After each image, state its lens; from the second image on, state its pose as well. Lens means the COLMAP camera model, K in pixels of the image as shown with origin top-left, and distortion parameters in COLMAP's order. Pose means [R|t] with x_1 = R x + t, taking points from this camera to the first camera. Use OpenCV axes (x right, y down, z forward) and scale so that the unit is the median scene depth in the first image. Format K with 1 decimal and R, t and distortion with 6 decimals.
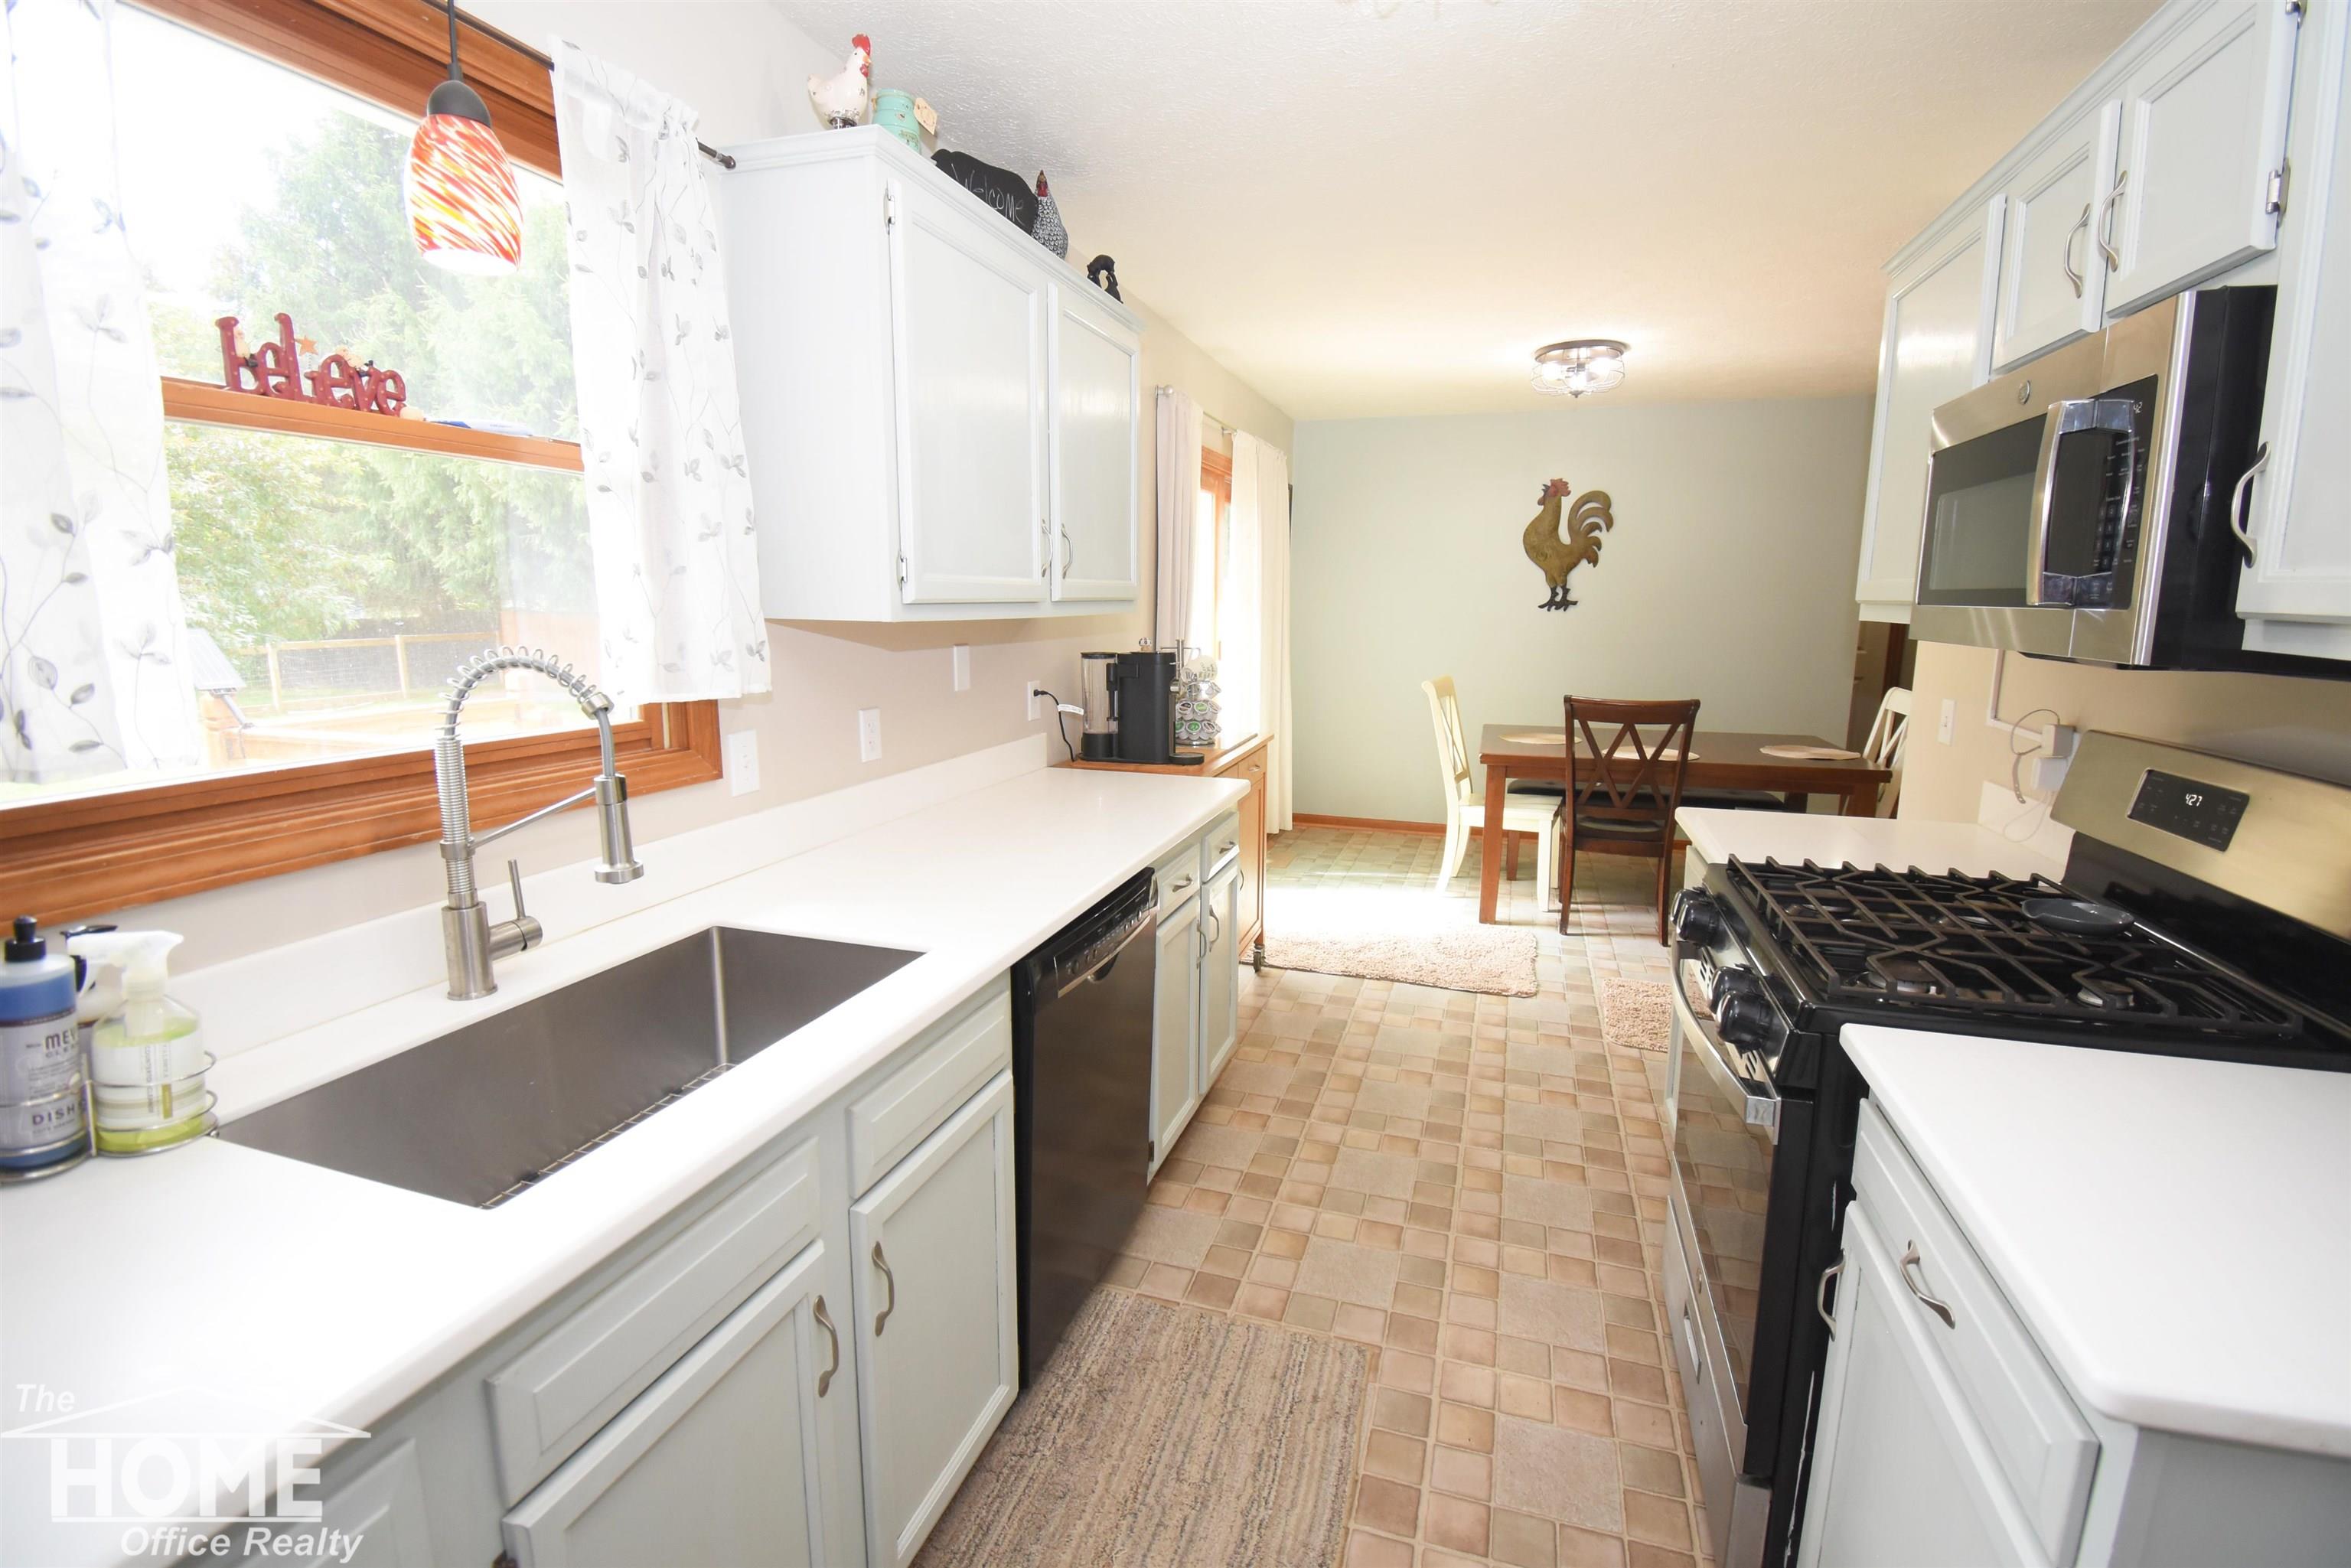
lens RADIAL K [[1048.0, 0, 1170.2], [0, 1048.0, 772.6], [0, 0, 1]] dist [-0.005156, -0.001318]
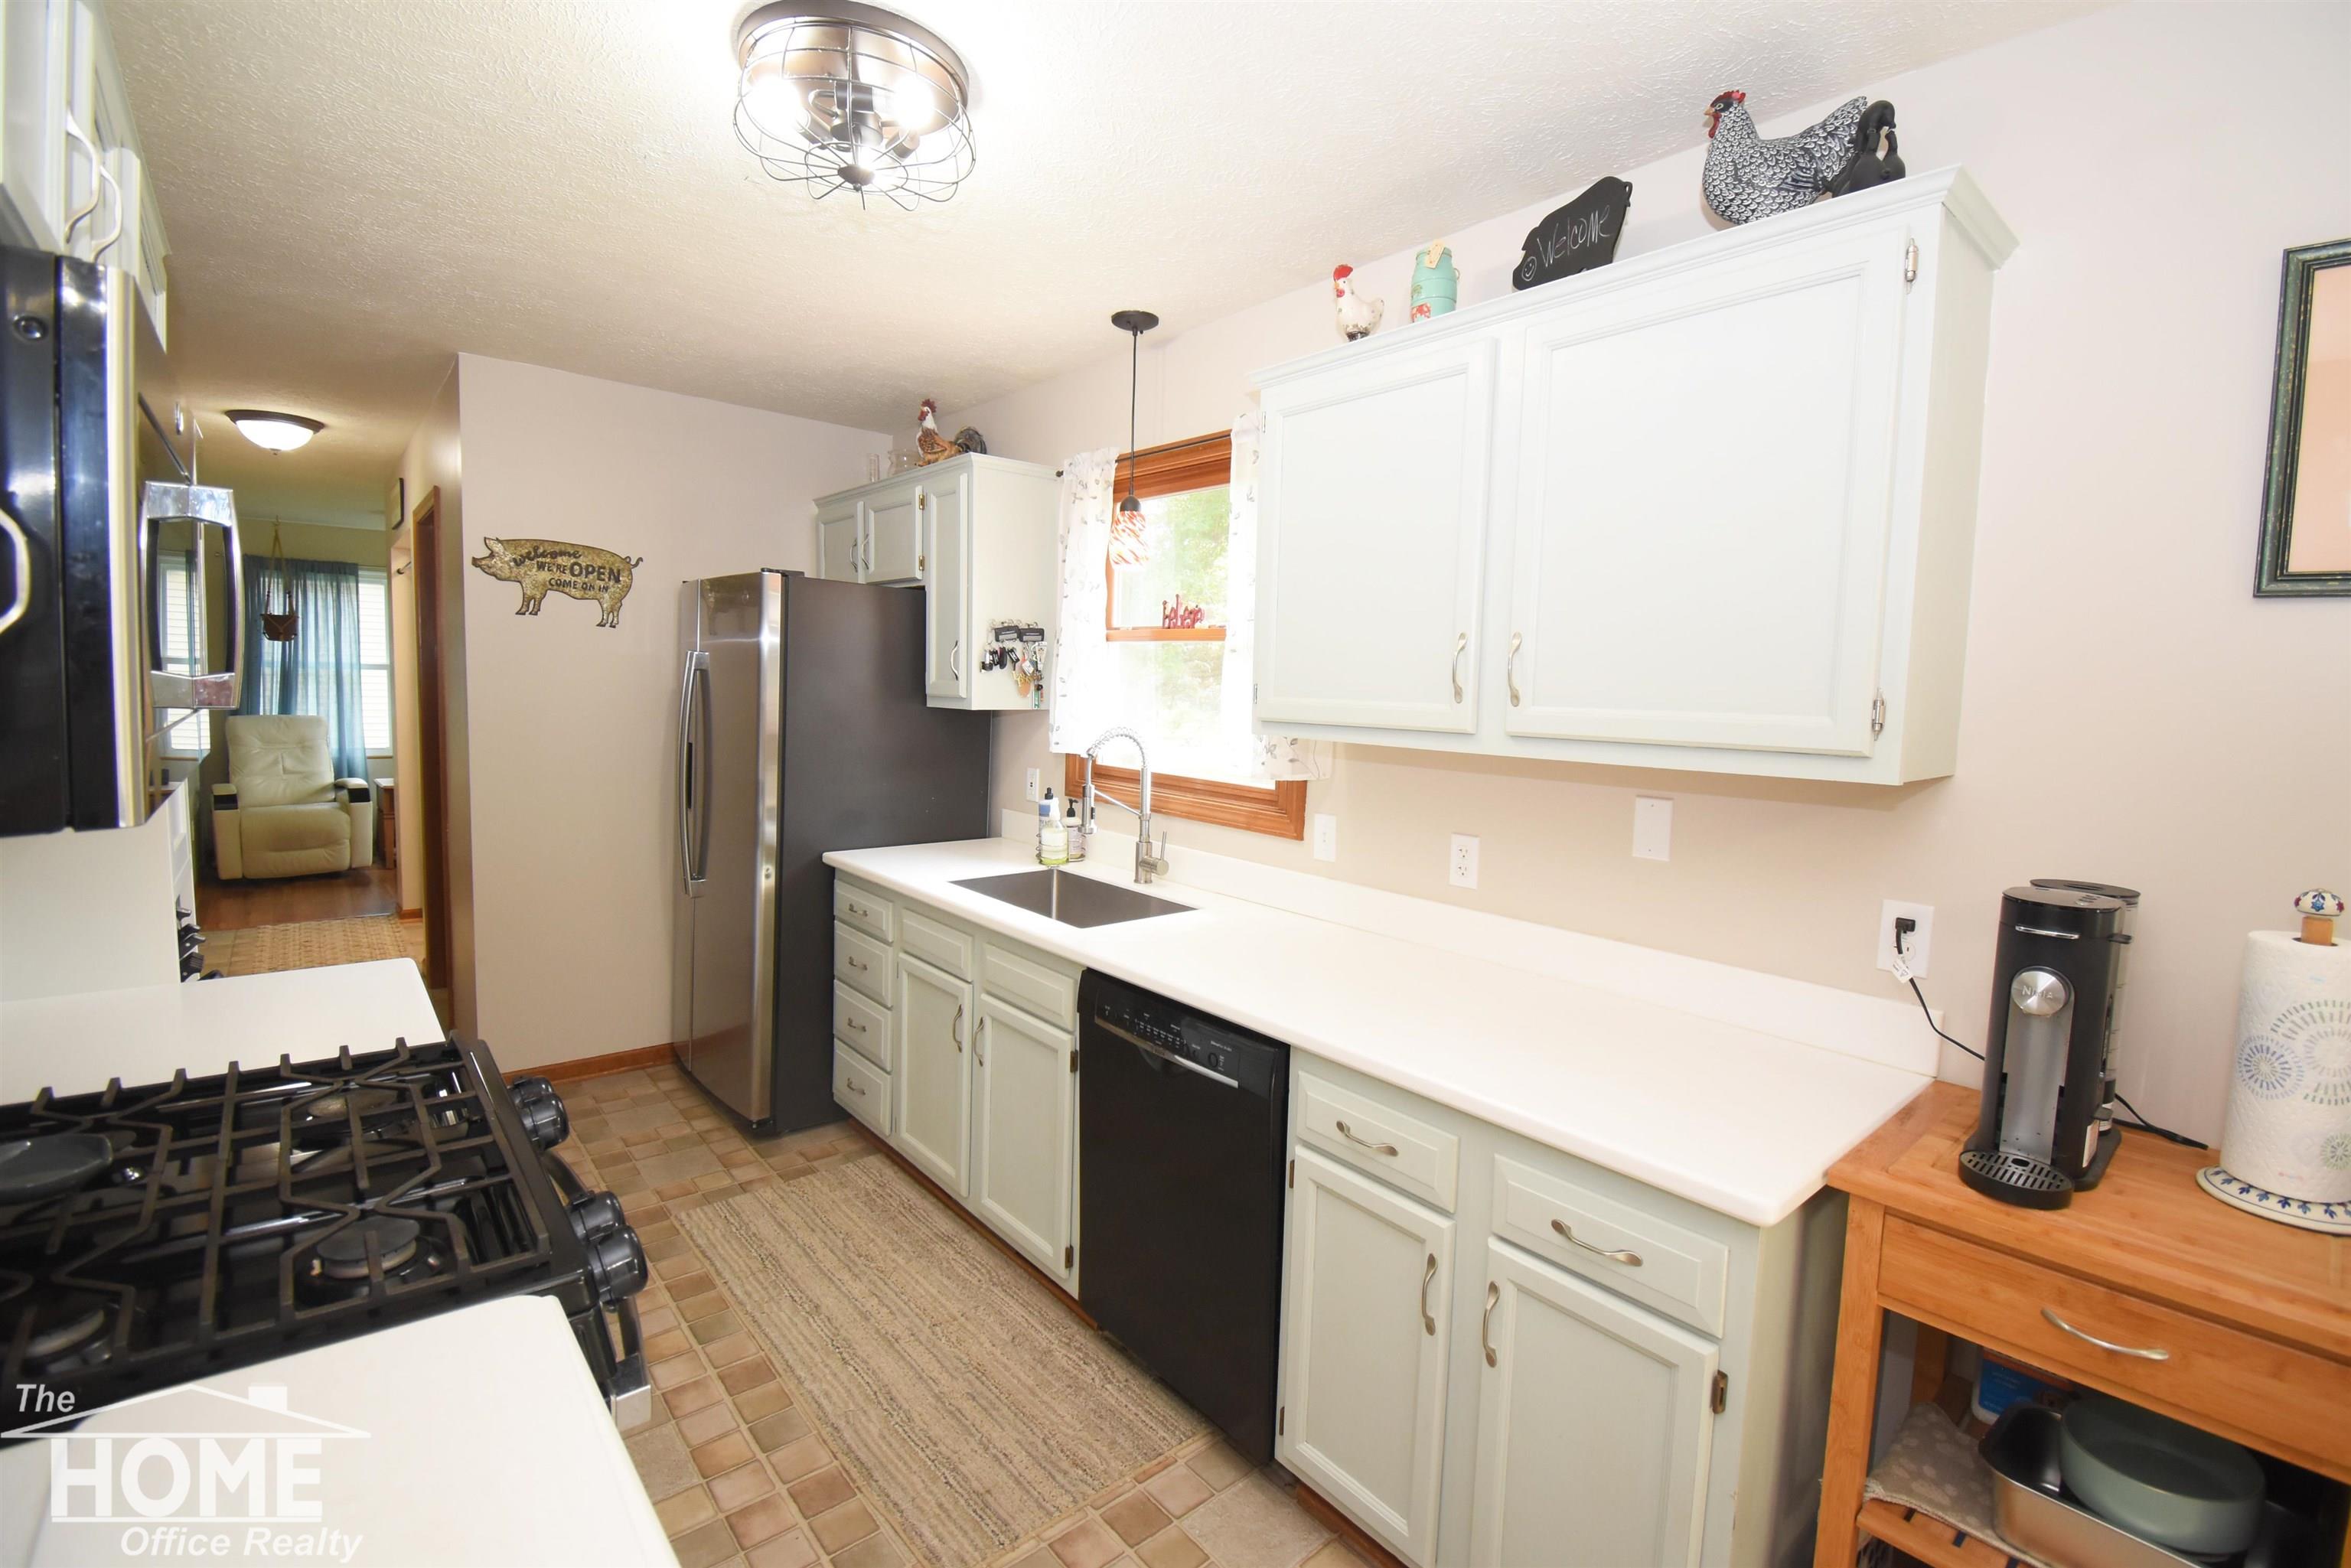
lens RADIAL K [[1048.0, 0, 1181.9], [0, 1048.0, 766.5], [0, 0, 1]] dist [-0.005156, -0.001318]
pose [[-0.520780, 0.038400, -0.852827, 1.076486], [-0.180278, 0.971512, 0.153831, -0.353892], [0.834439, 0.233858, -0.499021, 1.952404]]
